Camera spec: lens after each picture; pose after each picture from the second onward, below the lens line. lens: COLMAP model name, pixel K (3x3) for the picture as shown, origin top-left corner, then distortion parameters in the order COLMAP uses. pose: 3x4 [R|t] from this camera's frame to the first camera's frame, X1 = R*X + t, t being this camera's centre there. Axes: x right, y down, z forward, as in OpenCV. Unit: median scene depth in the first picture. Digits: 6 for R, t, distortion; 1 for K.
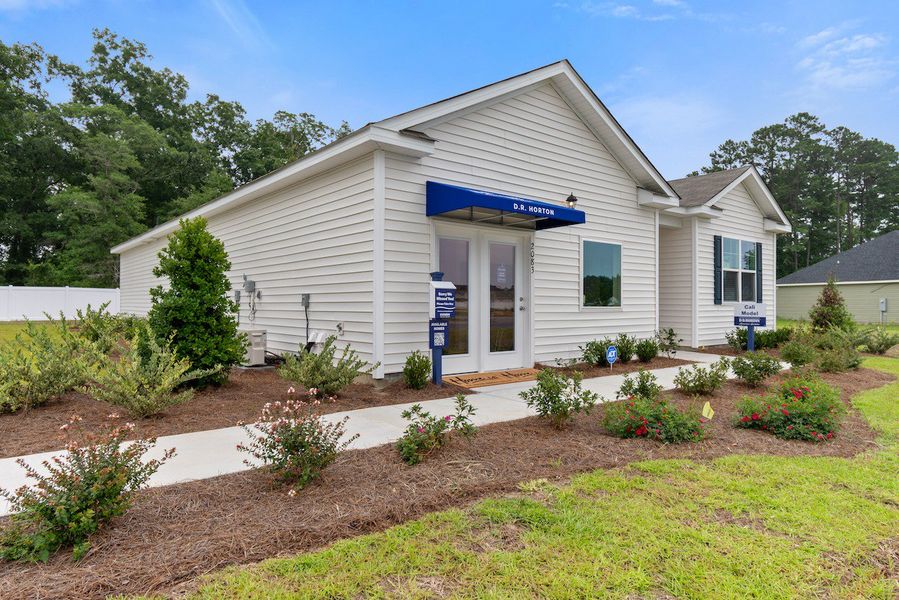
lens RADIAL K [[521.9, 0, 449.5], [0, 521.9, 300.0], [0, 0, 1]] dist [0.004070, -0.000405]
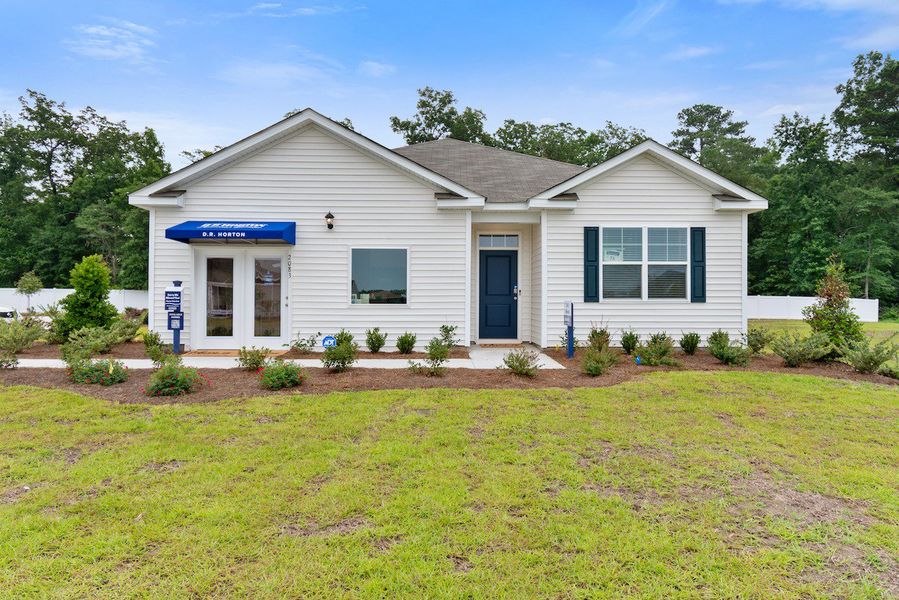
lens RADIAL K [[521.9, 0, 449.5], [0, 521.9, 300.0], [0, 0, 1]] dist [0.004070, -0.000405]
pose [[0.805040, -0.005819, -0.593192, 0.855313], [0.003819, 0.999982, -0.004627, 0.007586], [0.593208, 0.001459, 0.805048, 0.129540]]
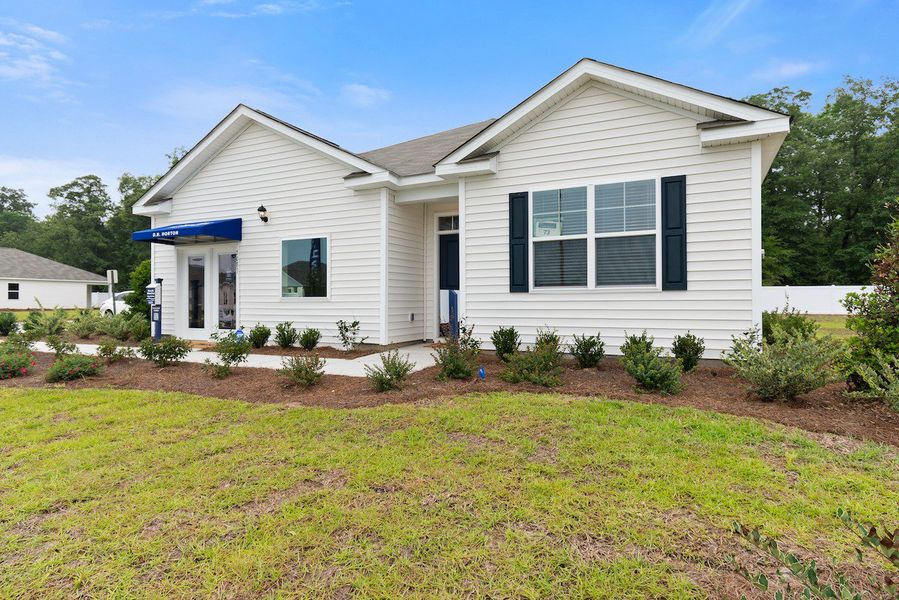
lens RADIAL K [[521.9, 0, 449.5], [0, 521.9, 300.0], [0, 0, 1]] dist [0.004070, -0.000405]
pose [[0.430472, -0.012455, -0.902518, 1.095084], [0.006930, 0.999921, -0.010494, 0.025006], [0.902577, -0.001737, 0.430524, 0.627029]]
